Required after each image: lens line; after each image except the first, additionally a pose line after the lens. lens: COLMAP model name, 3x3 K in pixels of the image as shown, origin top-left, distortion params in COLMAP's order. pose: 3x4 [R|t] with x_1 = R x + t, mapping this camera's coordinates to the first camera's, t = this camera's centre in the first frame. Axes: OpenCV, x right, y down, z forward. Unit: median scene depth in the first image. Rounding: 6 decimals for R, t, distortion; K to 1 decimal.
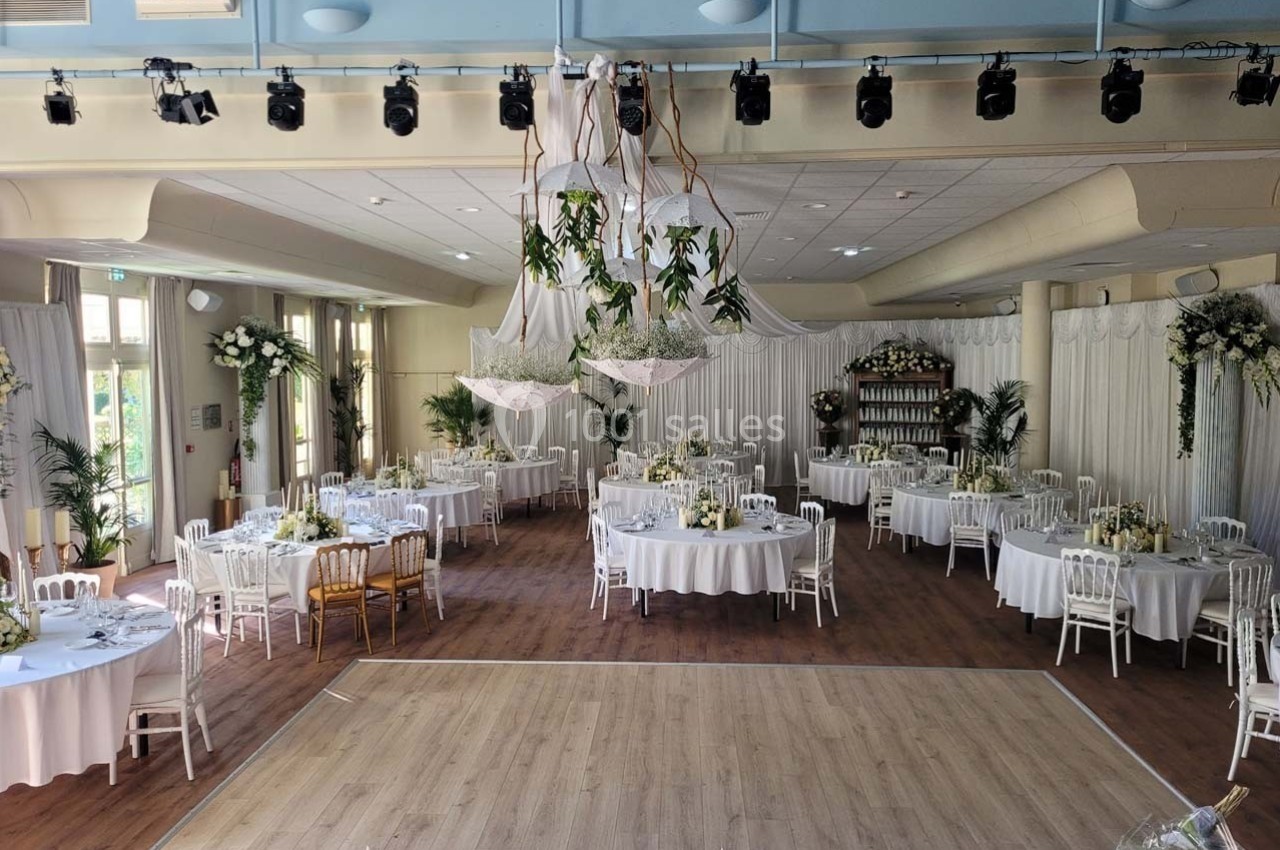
lens RADIAL K [[935.9, 0, 637.3], [0, 935.9, 396.0], [0, 0, 1]] dist [0.075372, 0.007827]
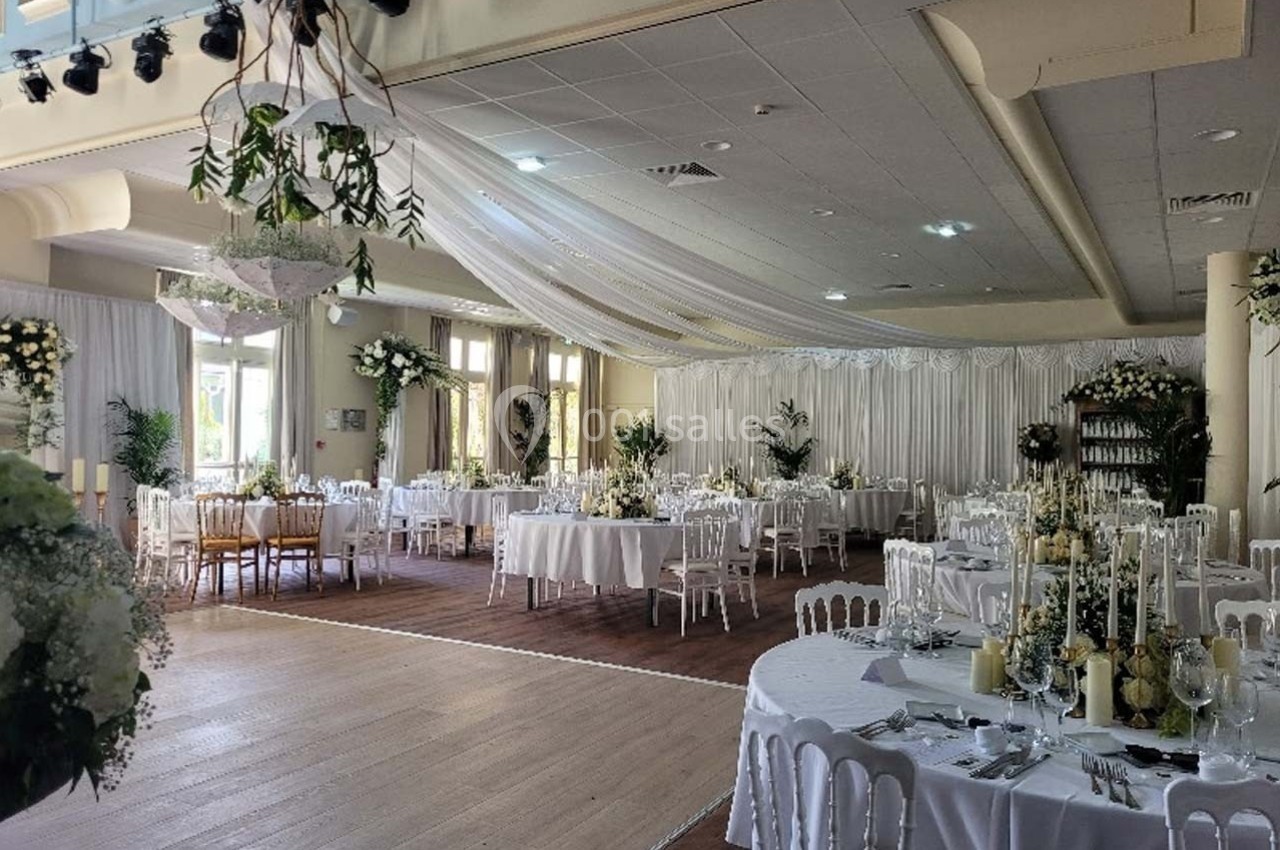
lens RADIAL K [[935.9, 0, 637.3], [0, 935.9, 396.0], [0, 0, 1]] dist [0.075372, 0.007827]
pose [[0.896728, 0.002356, -0.442576, 0.535326], [-0.041350, 0.996058, -0.078480, 0.103127], [0.440646, 0.088676, 0.893290, 0.225533]]
